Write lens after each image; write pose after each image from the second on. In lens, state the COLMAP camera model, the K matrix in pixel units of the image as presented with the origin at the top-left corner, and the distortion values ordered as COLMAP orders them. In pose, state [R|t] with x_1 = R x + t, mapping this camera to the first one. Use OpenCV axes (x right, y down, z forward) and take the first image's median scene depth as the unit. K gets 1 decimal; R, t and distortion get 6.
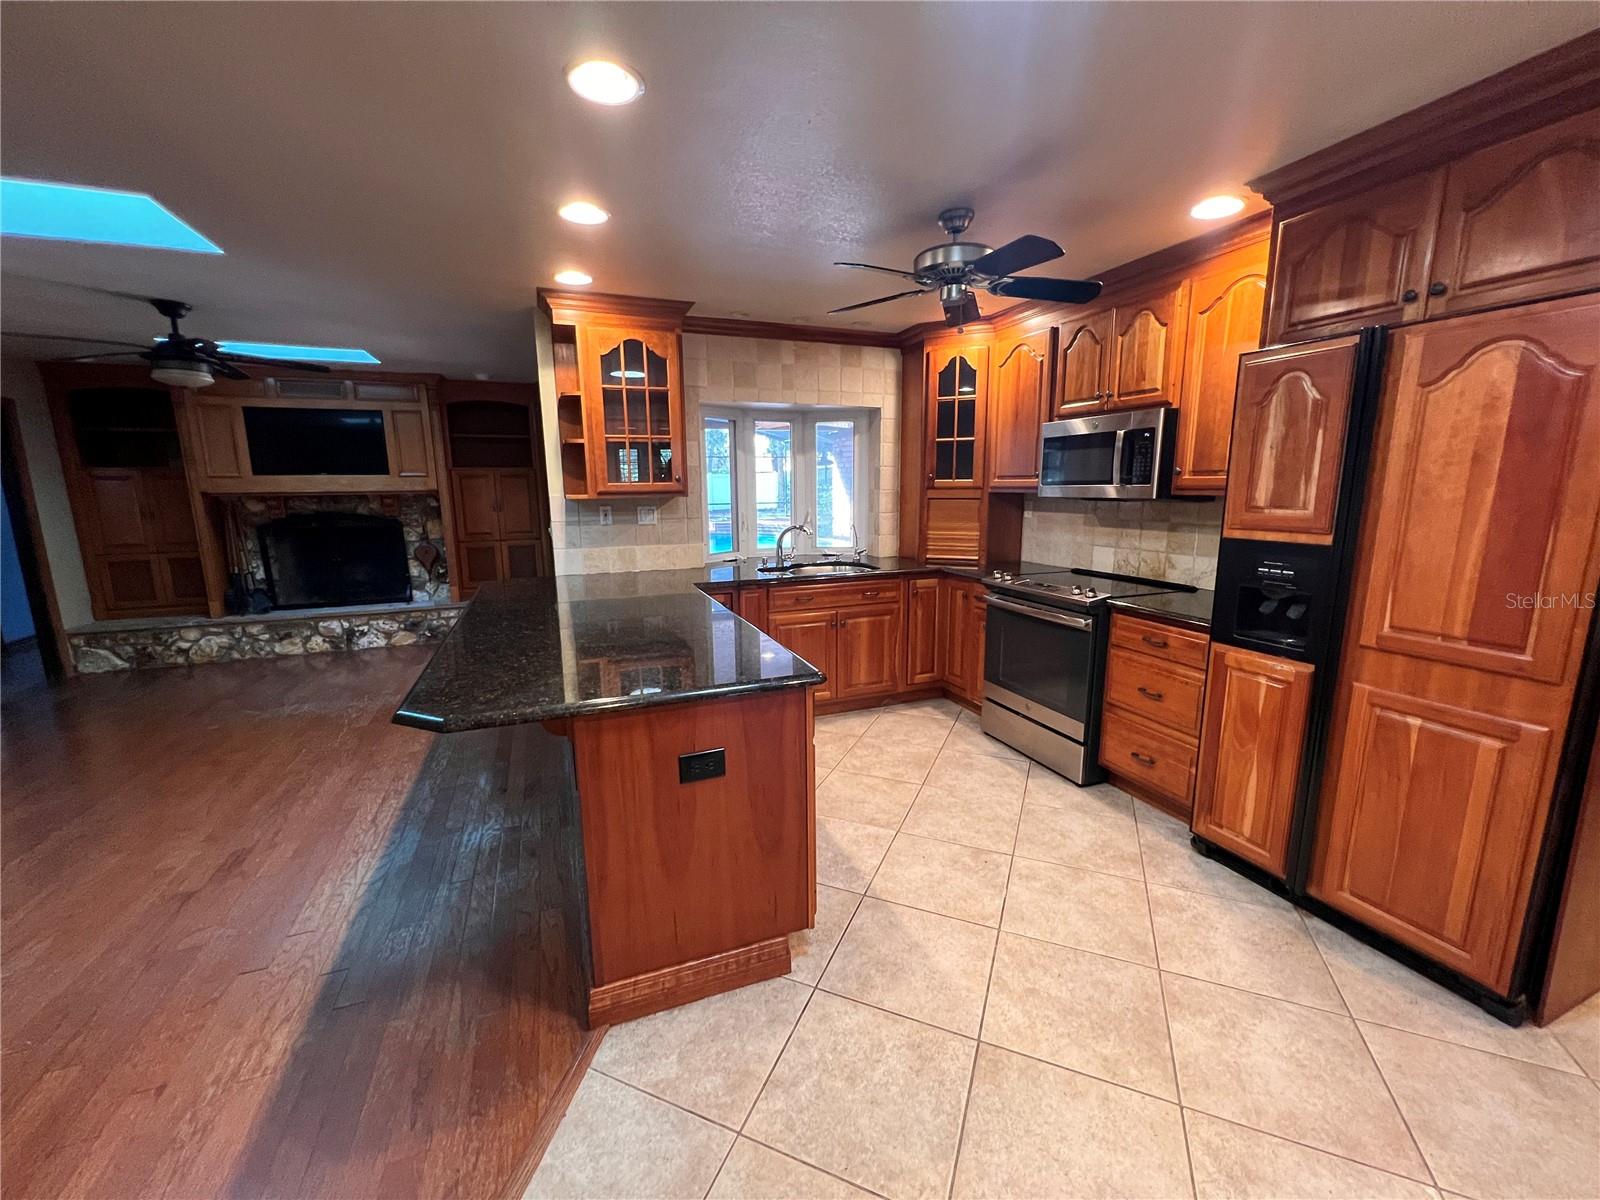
lens RADIAL K [[639.9, 0, 800.8], [0, 639.9, 599.3], [0, 0, 1]] dist [0.000682, -0.000924]
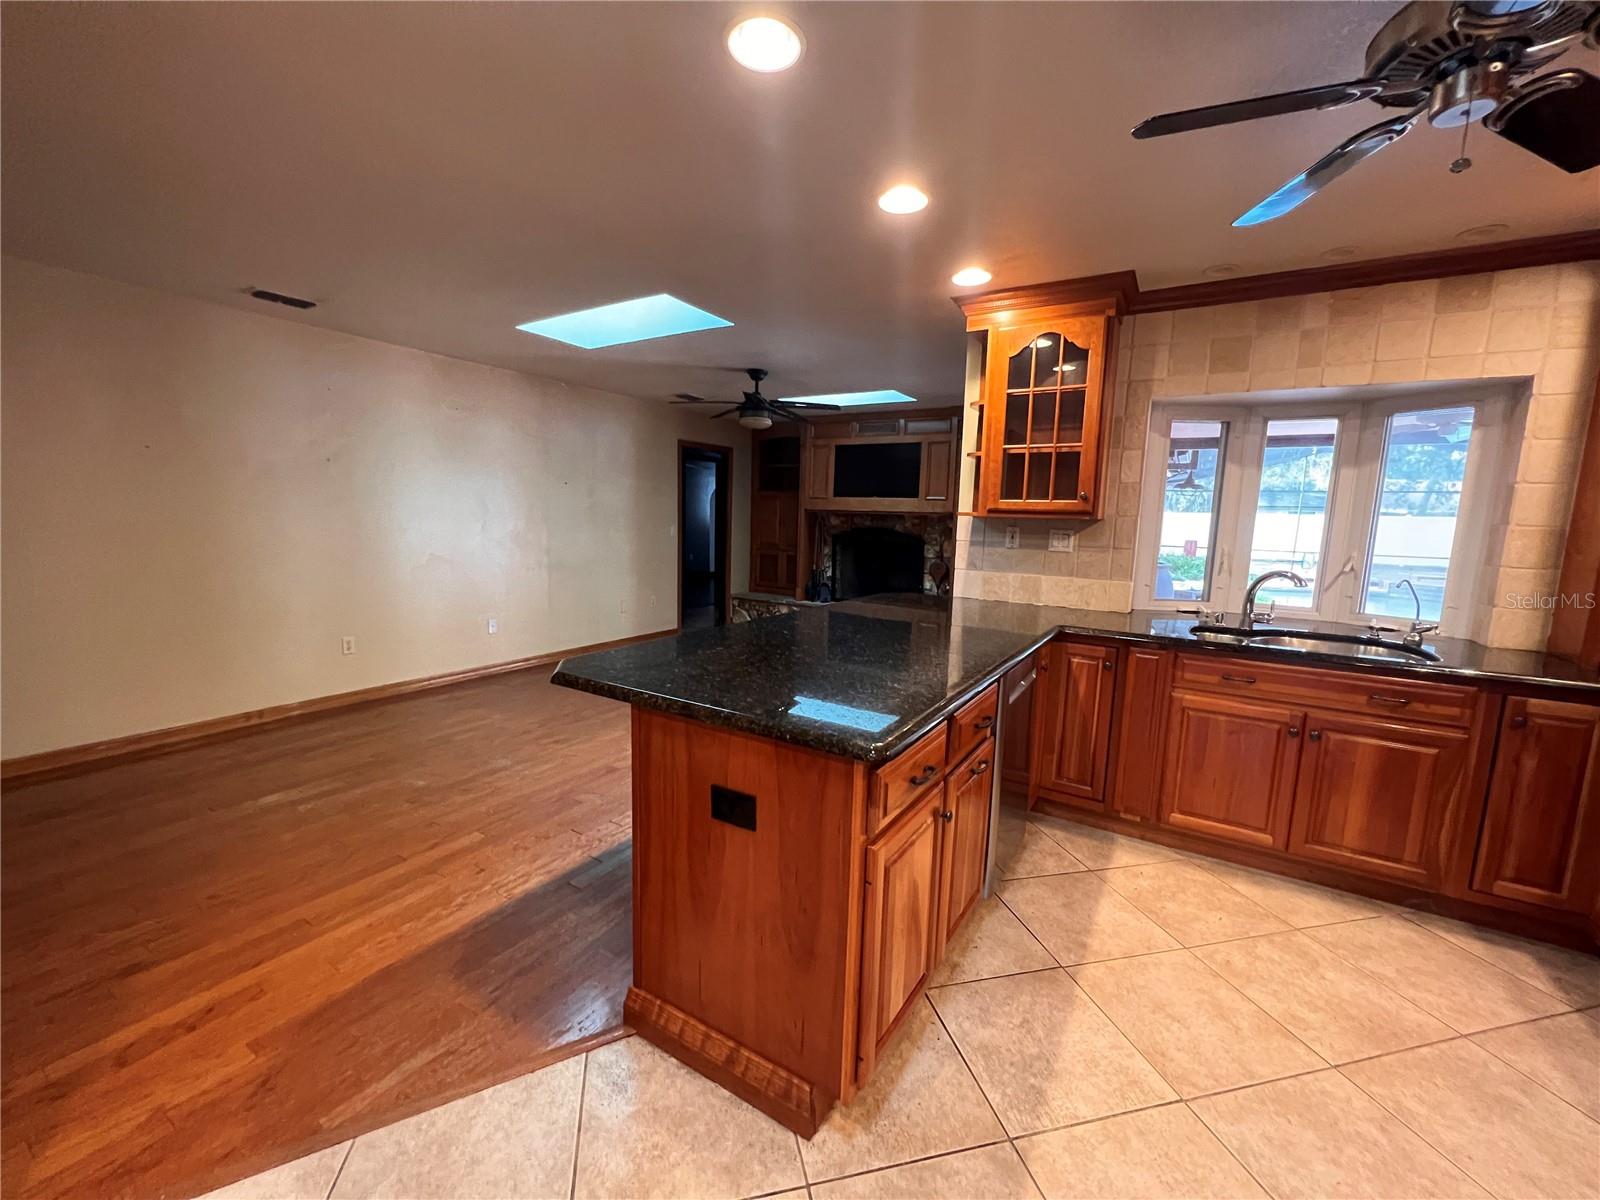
lens RADIAL K [[639.9, 0, 803.5], [0, 639.9, 601.4], [0, 0, 1]] dist [0.000682, -0.000924]
pose [[0.602413, 0.134383, -0.786791, 0.223325], [-0.176874, 0.983694, 0.032588, -0.020356], [0.778340, 0.119532, 0.616359, 0.224480]]
